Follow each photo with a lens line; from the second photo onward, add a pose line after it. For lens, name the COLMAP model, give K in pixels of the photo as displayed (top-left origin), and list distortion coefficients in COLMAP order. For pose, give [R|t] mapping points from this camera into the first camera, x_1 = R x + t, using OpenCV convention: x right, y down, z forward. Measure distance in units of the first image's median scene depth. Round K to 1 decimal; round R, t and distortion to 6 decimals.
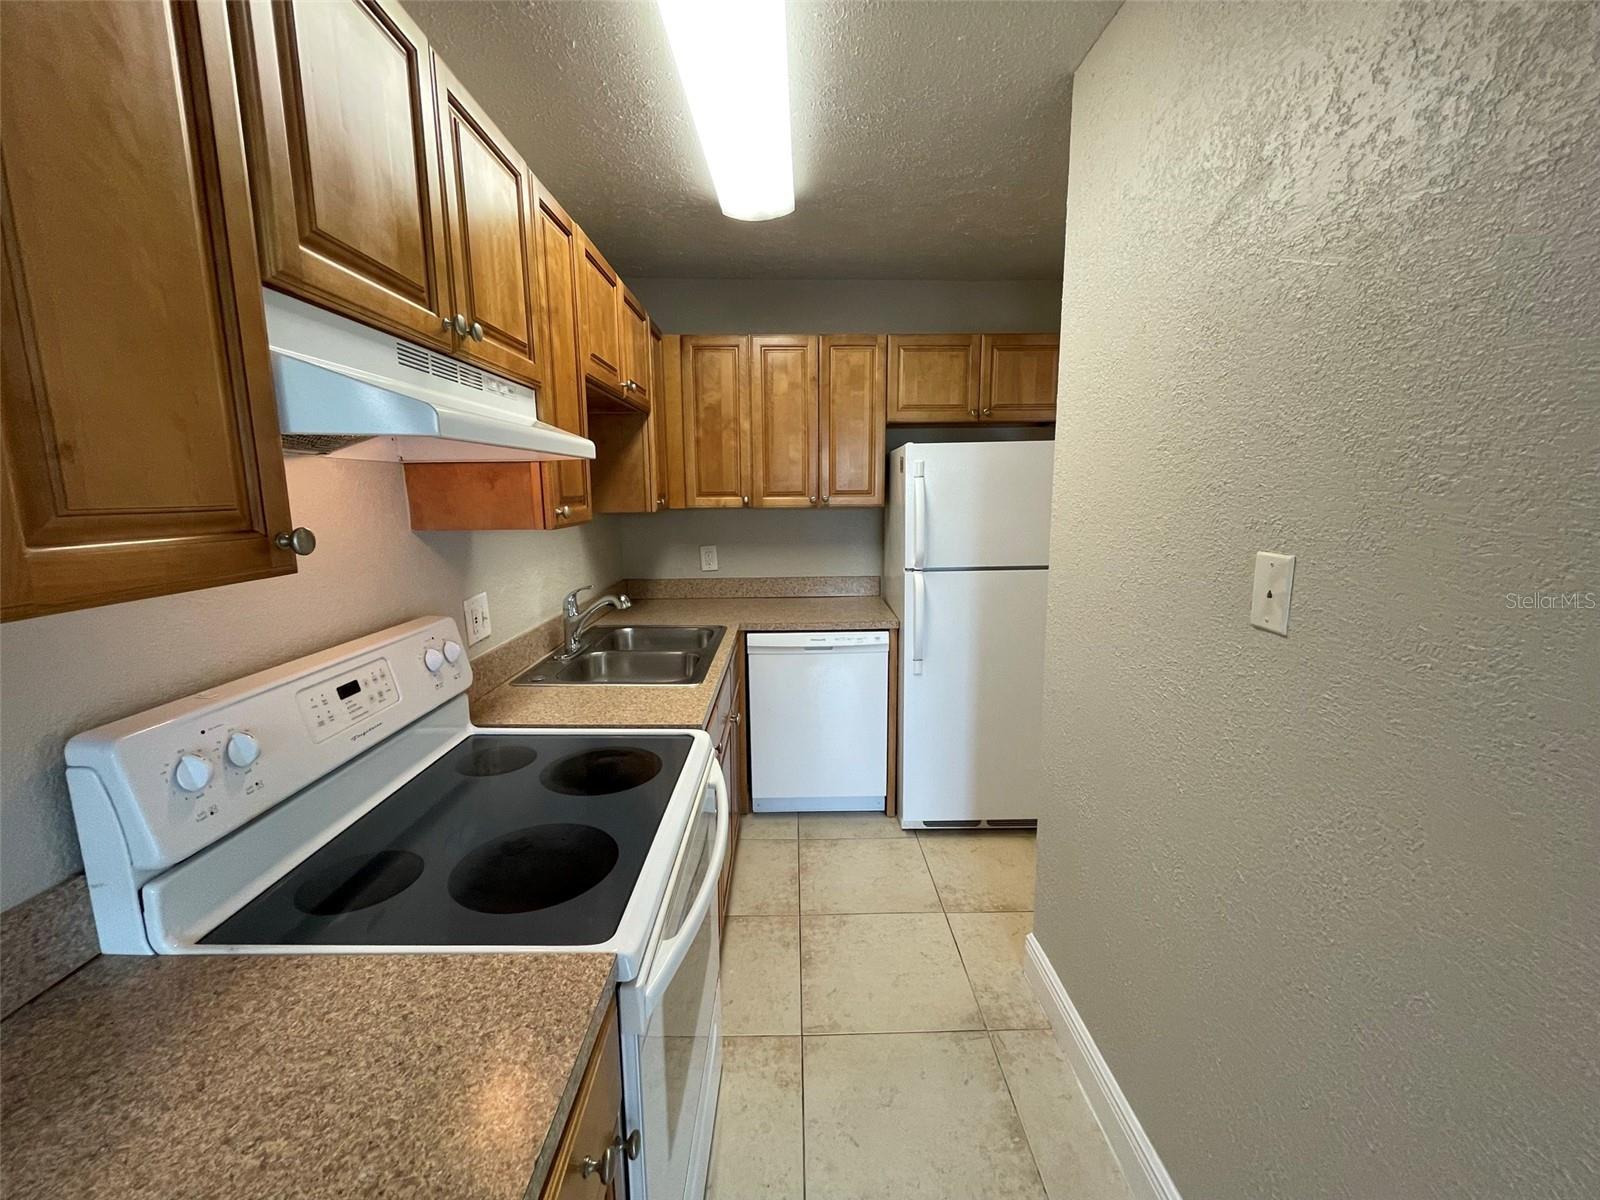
lens RADIAL K [[650.1, 0, 801.2], [0, 650.1, 597.1], [0, 0, 1]] dist [0.000158, 0.000104]
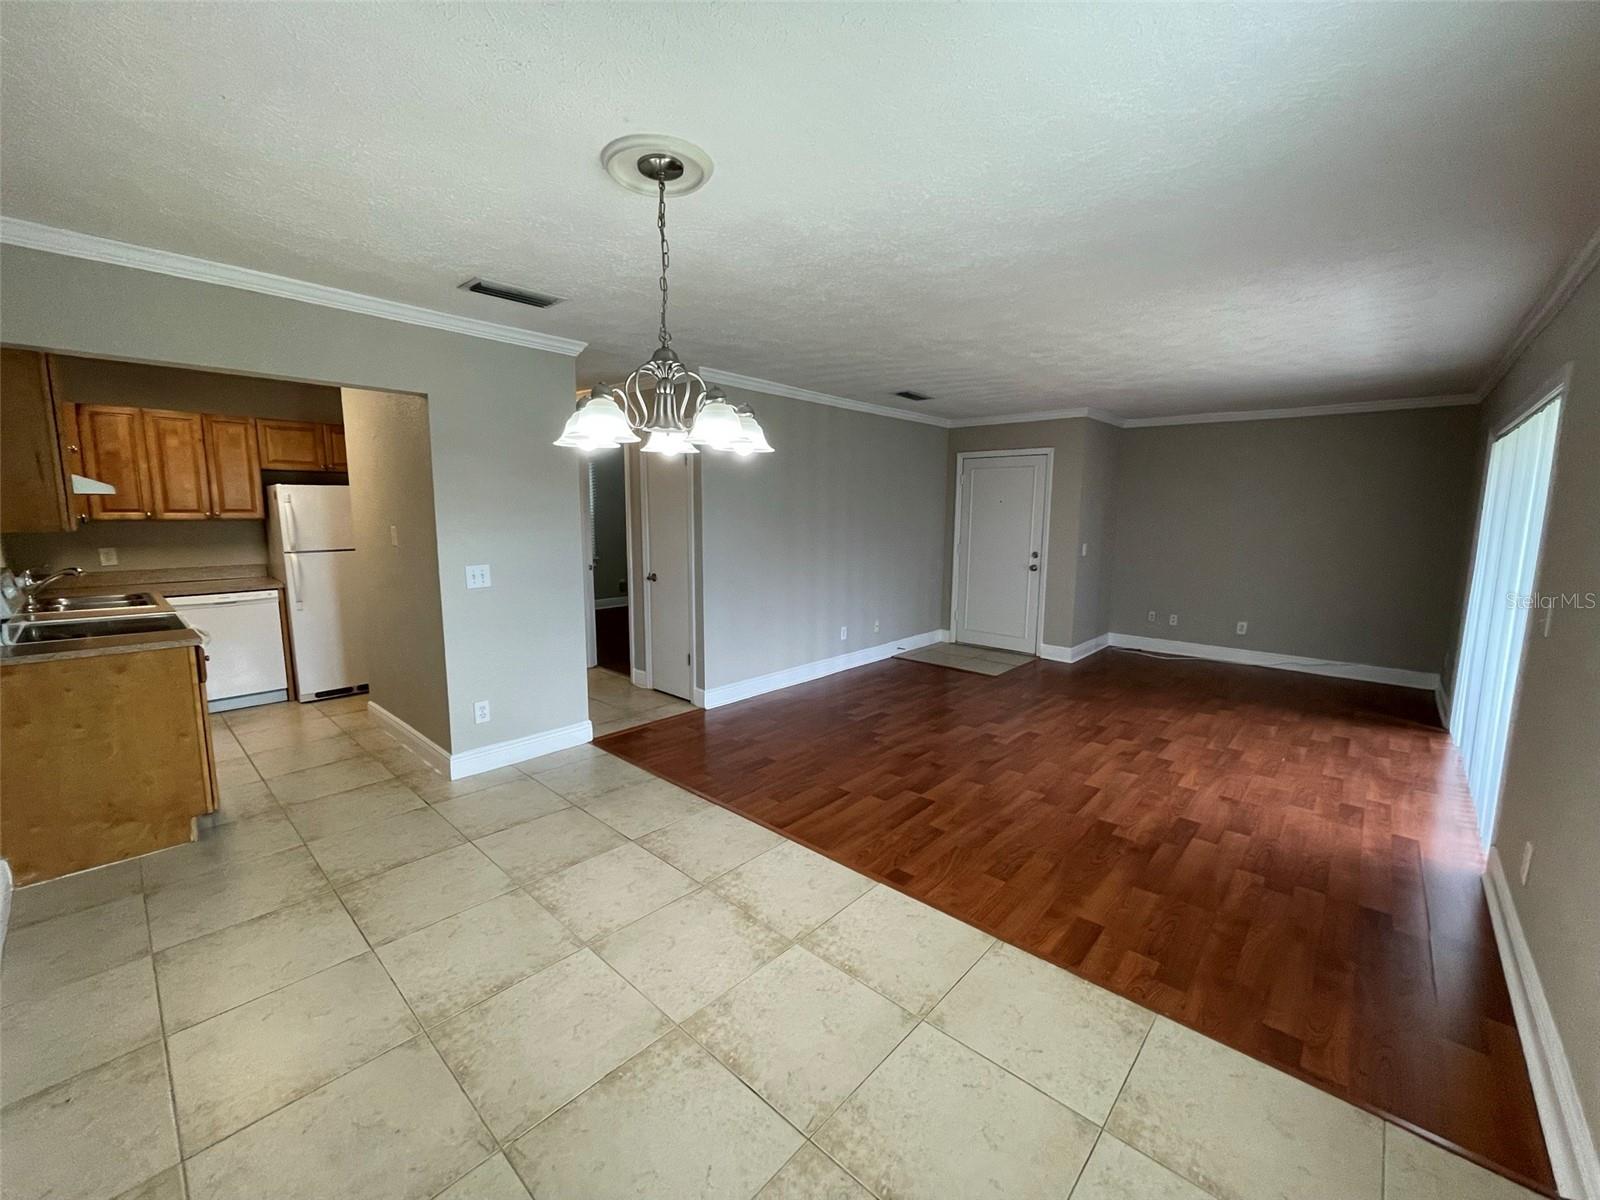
lens RADIAL K [[648.3, 0, 799.5], [0, 648.3, 596.6], [0, 0, 1]] dist [-0.002905, 0.000203]
pose [[0.684053, -0.084516, 0.724520, -0.167668], [0.107497, 0.994100, 0.014469, 0.197458], [-0.721468, 0.067986, 0.689102, -1.217124]]
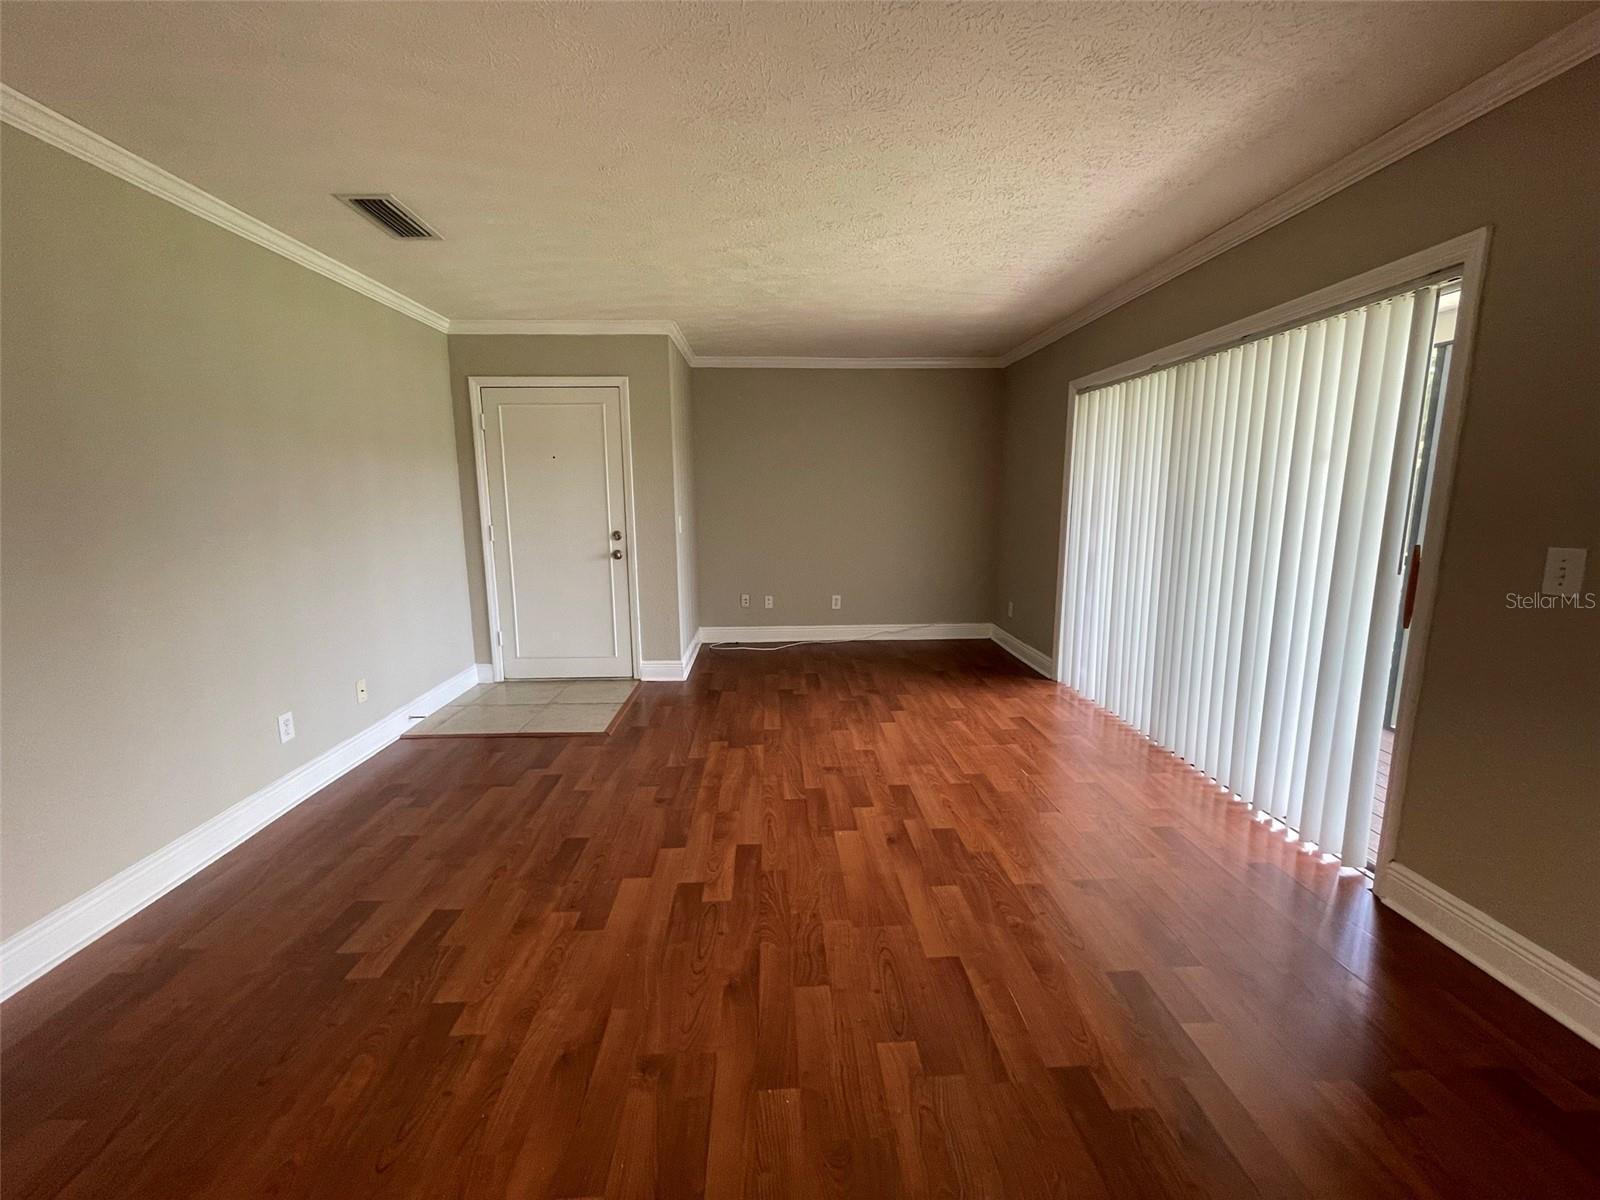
lens RADIAL K [[646.7, 0, 799.3], [0, 646.7, 597.9], [0, 0, 1]] dist [-0.002366, -0.000648]
pose [[-0.024080, -0.155395, 0.987559, 0.514018], [0.172062, 0.972460, 0.157214, 0.148371], [-0.984792, 0.173707, 0.003321, -0.644001]]
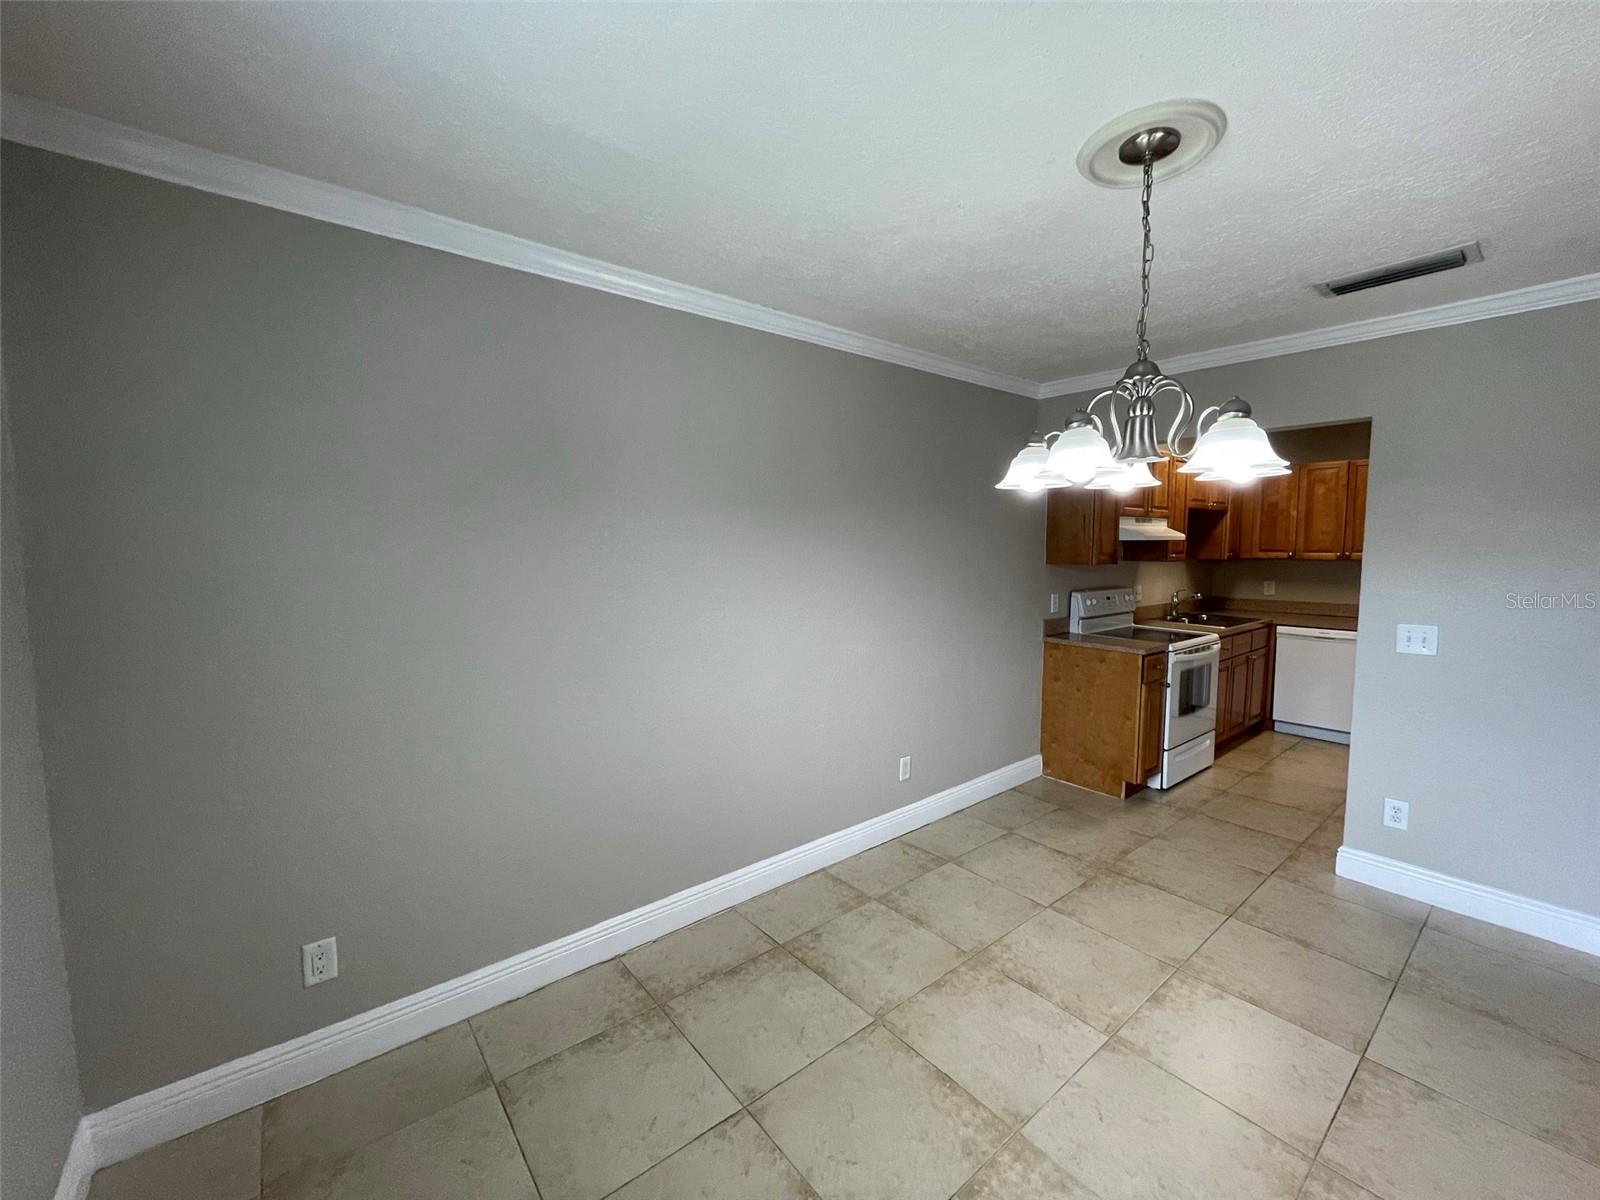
lens RADIAL K [[648.3, 0, 799.5], [0, 648.3, 596.6], [0, 0, 1]] dist [-0.002905, 0.000203]
pose [[0.619796, 0.070820, -0.781561, 0.511380], [-0.131671, 0.991186, -0.014603, 0.180824], [0.773638, 0.111960, 0.623658, -1.216956]]
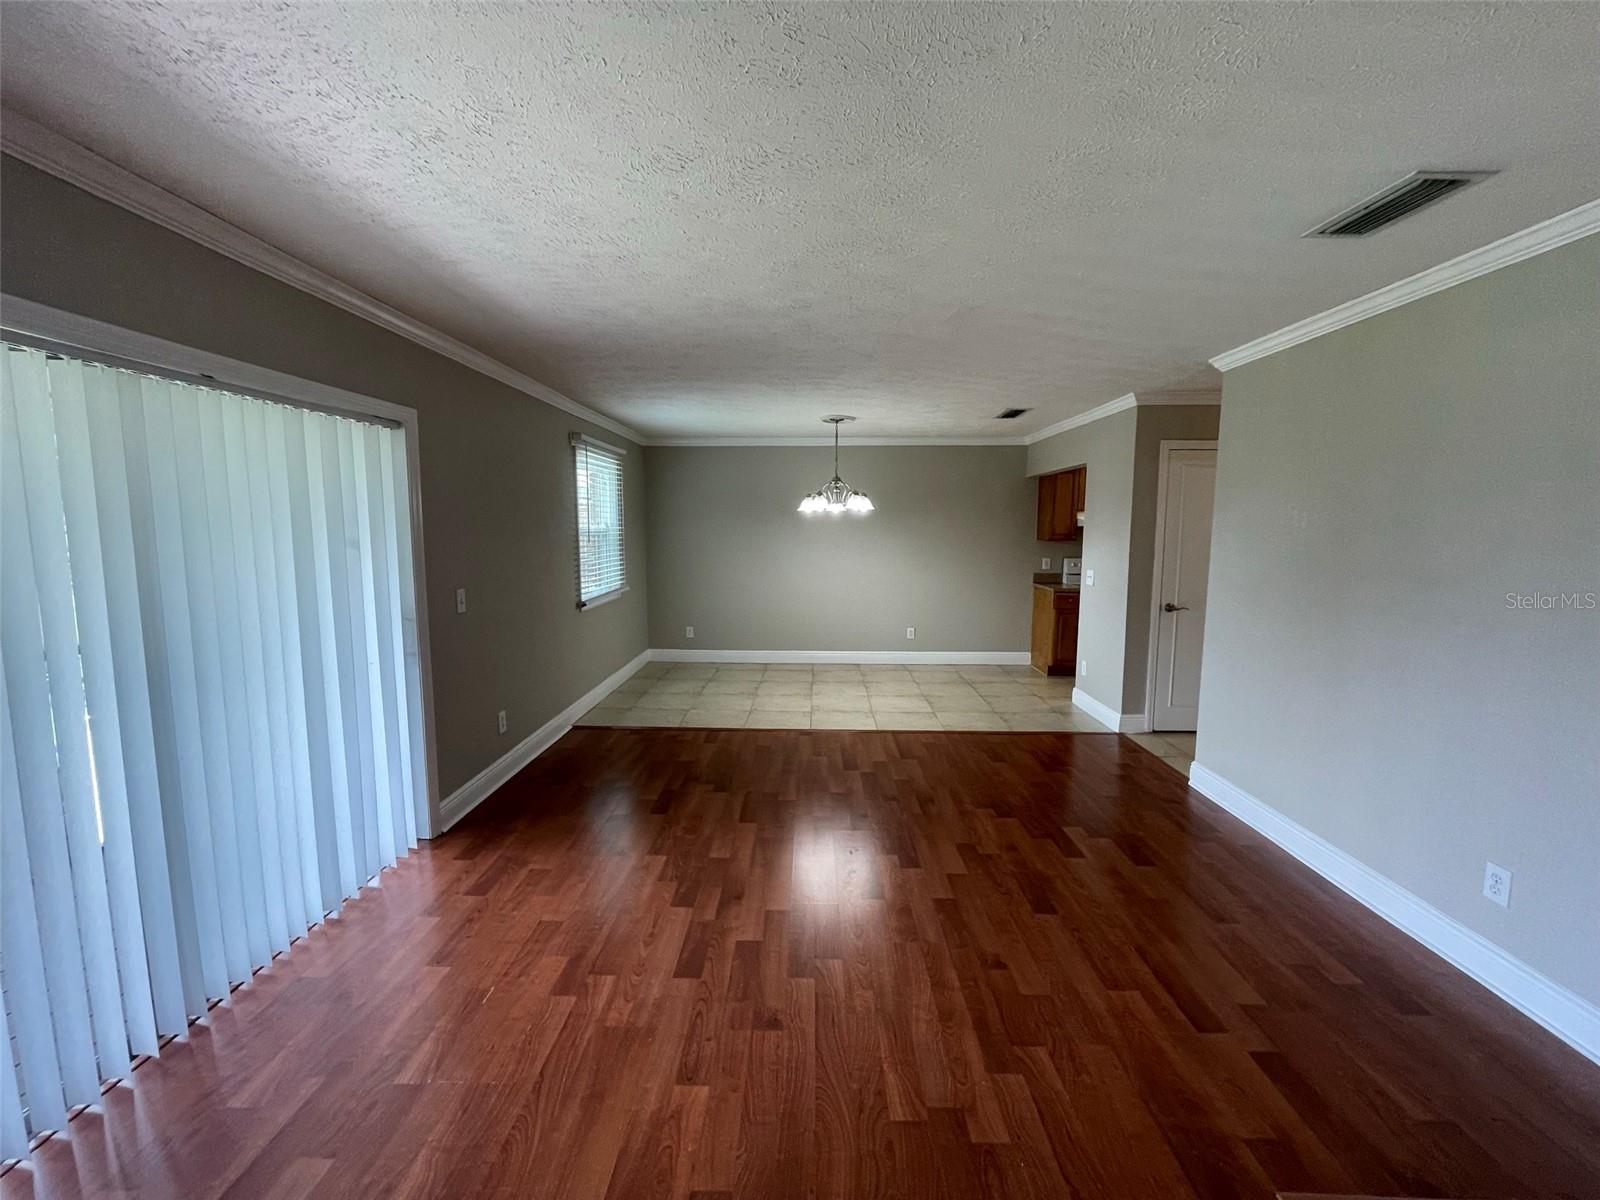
lens RADIAL K [[646.7, 0, 799.3], [0, 646.7, 597.9], [0, 0, 1]] dist [-0.002366, -0.000648]
pose [[-0.040861, 0.117418, -0.992242, 2.275130], [-0.166380, 0.978406, 0.122633, 0.075502], [0.985215, 0.170100, -0.020443, -0.676810]]
